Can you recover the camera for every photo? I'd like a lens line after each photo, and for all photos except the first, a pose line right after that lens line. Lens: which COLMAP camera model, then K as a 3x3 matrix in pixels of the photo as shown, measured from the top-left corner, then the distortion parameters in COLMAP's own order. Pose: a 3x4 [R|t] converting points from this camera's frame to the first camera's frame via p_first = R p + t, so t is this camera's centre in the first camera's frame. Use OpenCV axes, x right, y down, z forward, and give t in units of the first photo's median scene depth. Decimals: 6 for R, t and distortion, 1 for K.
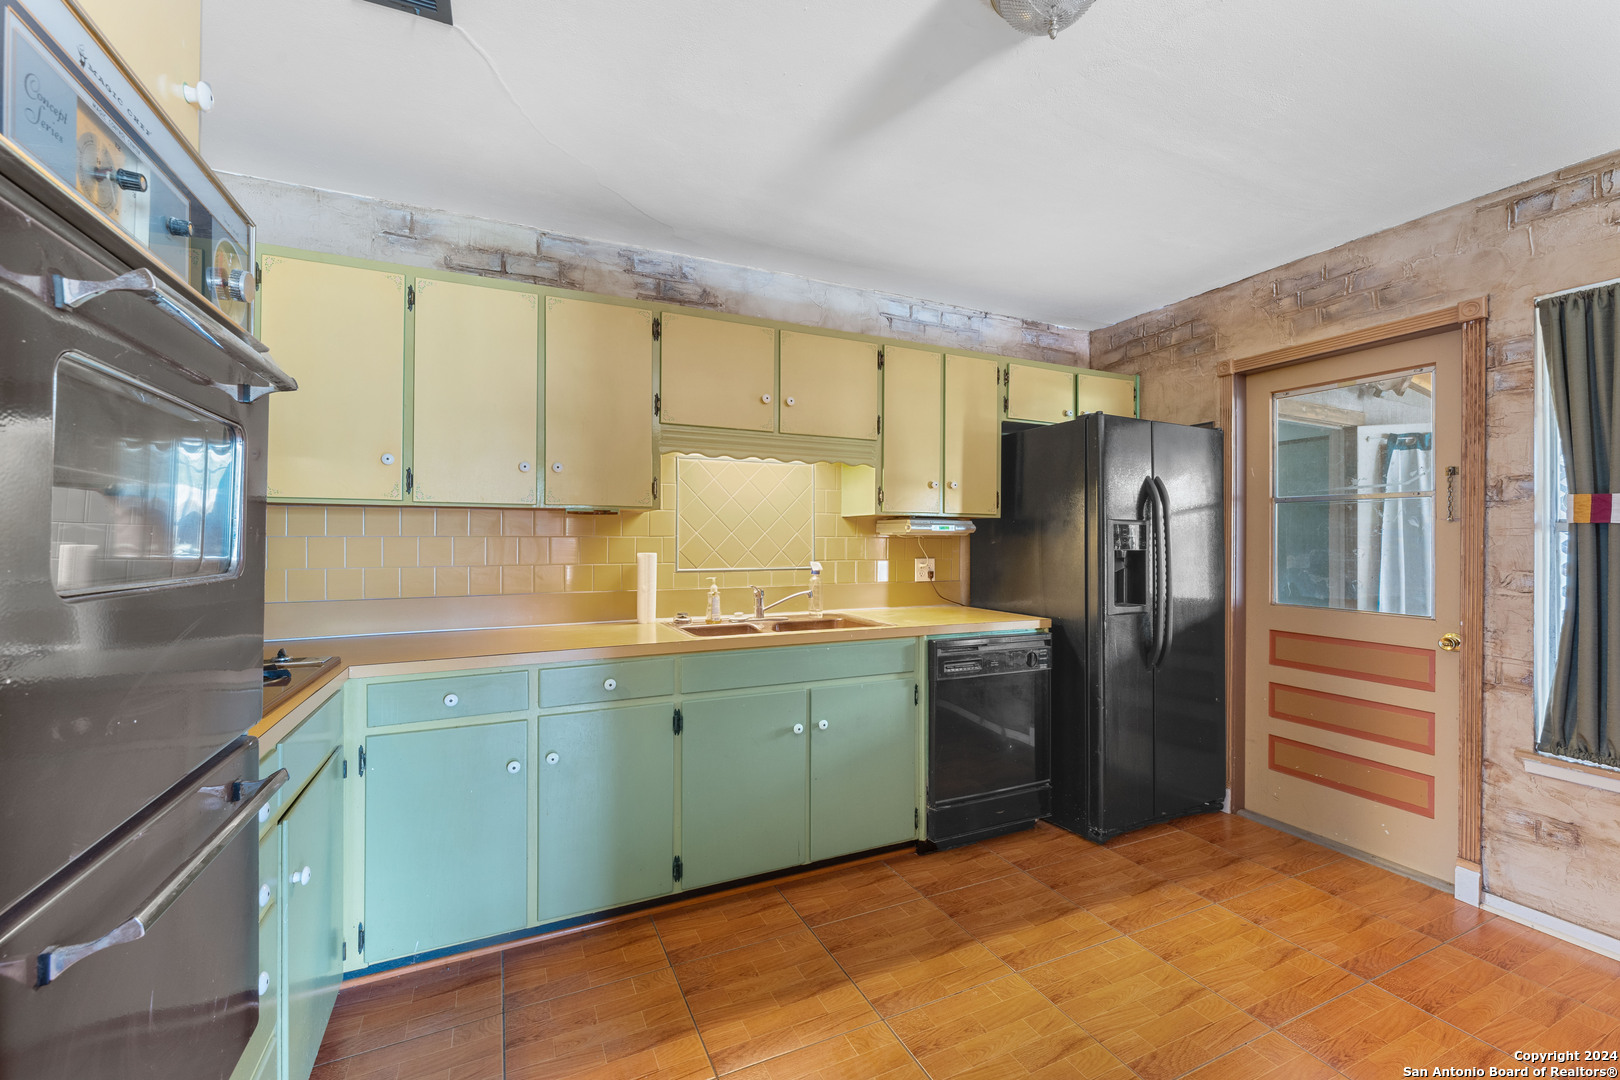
lens RADIAL K [[647.7, 0, 800.6], [0, 647.7, 537.8], [0, 0, 1]] dist [-0.000890, -0.000049]
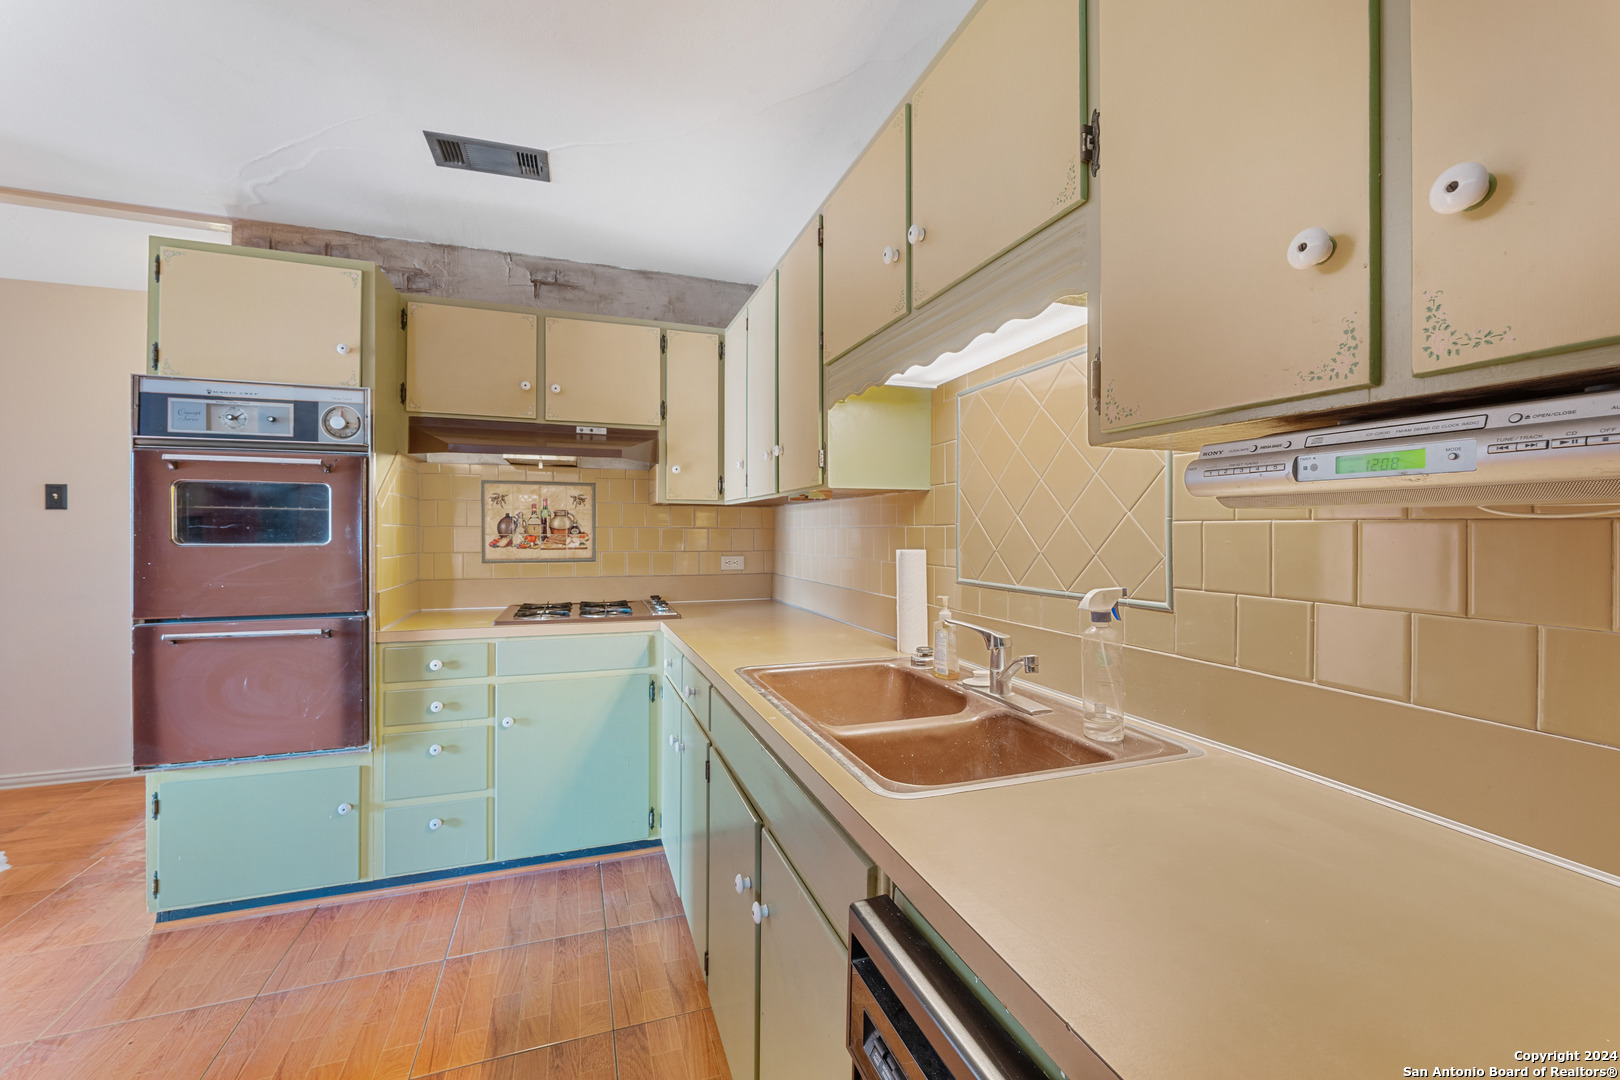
lens RADIAL K [[647.7, 0, 822.2], [0, 647.7, 532.9], [0, 0, 1]] dist [-0.000890, -0.000049]
pose [[-0.067584, 0.003512, -0.997707, 0.456375], [0.002043, 0.999992, 0.003382, 0.003857], [0.997712, -0.001810, -0.067590, 0.955899]]
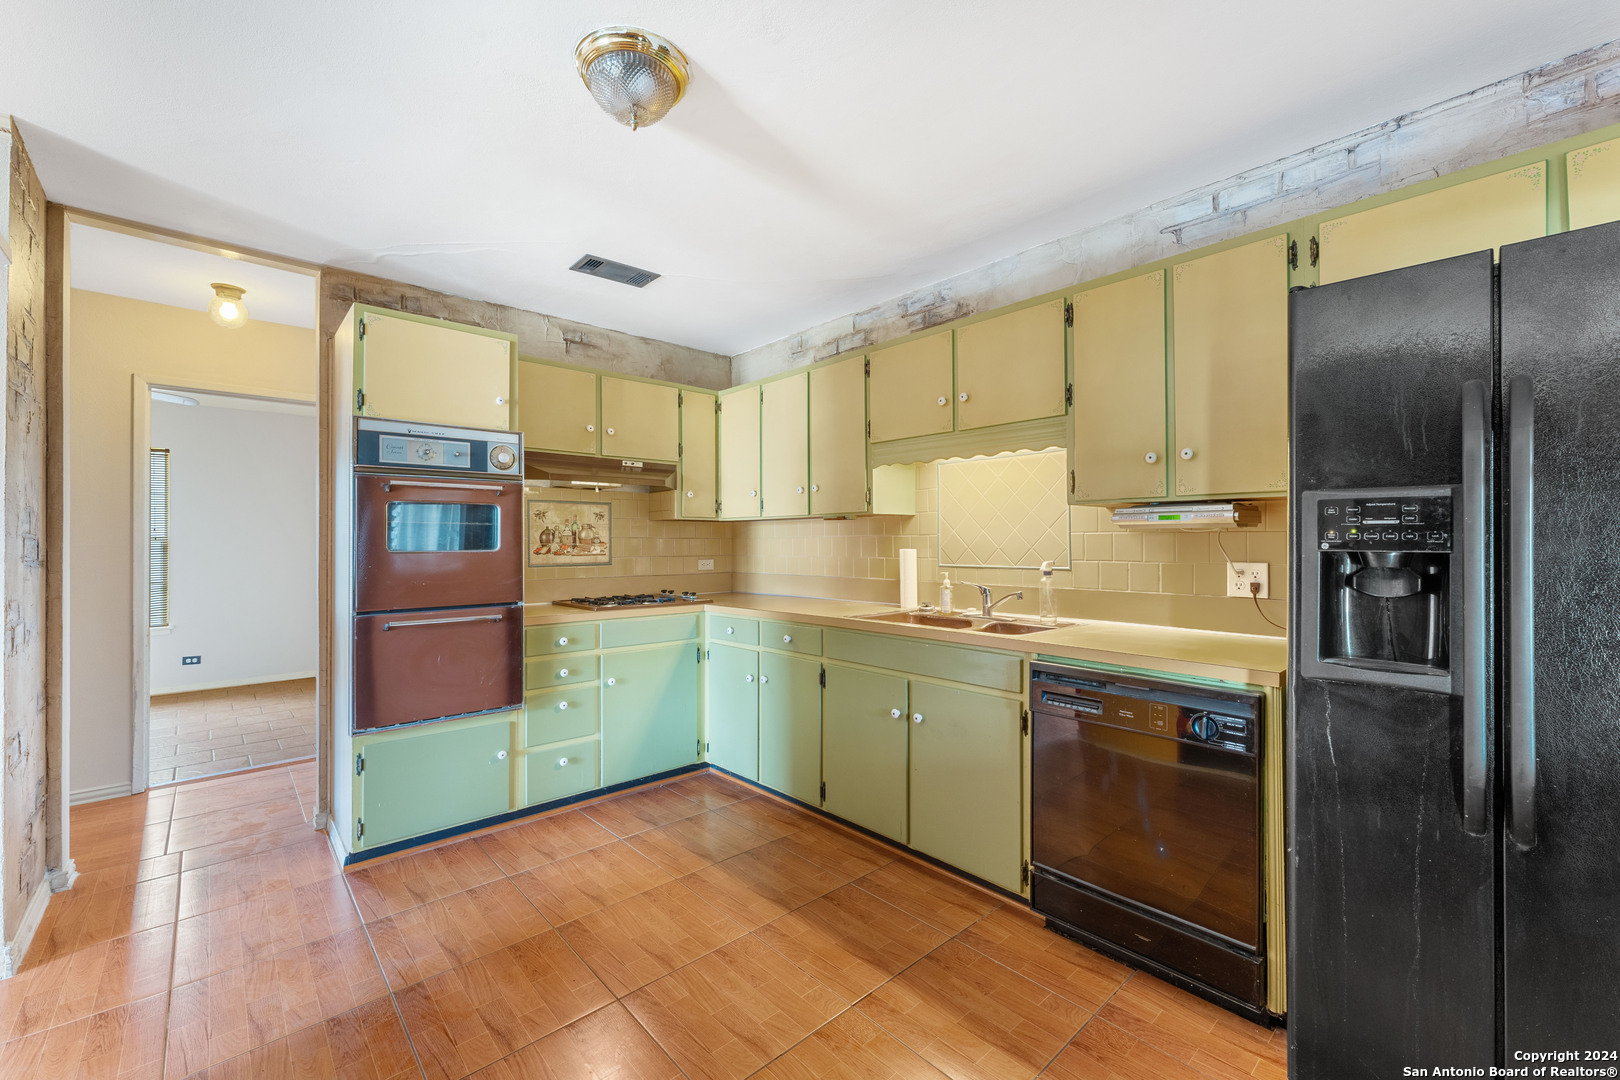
lens RADIAL K [[647.7, 0, 819.7], [0, 647.7, 536.2], [0, 0, 1]] dist [-0.000890, -0.000049]
pose [[0.323496, -0.010201, -0.946175, 0.842434], [0.008338, 0.999934, -0.007930, 0.008207], [0.946193, -0.005324, 0.323559, 0.467115]]
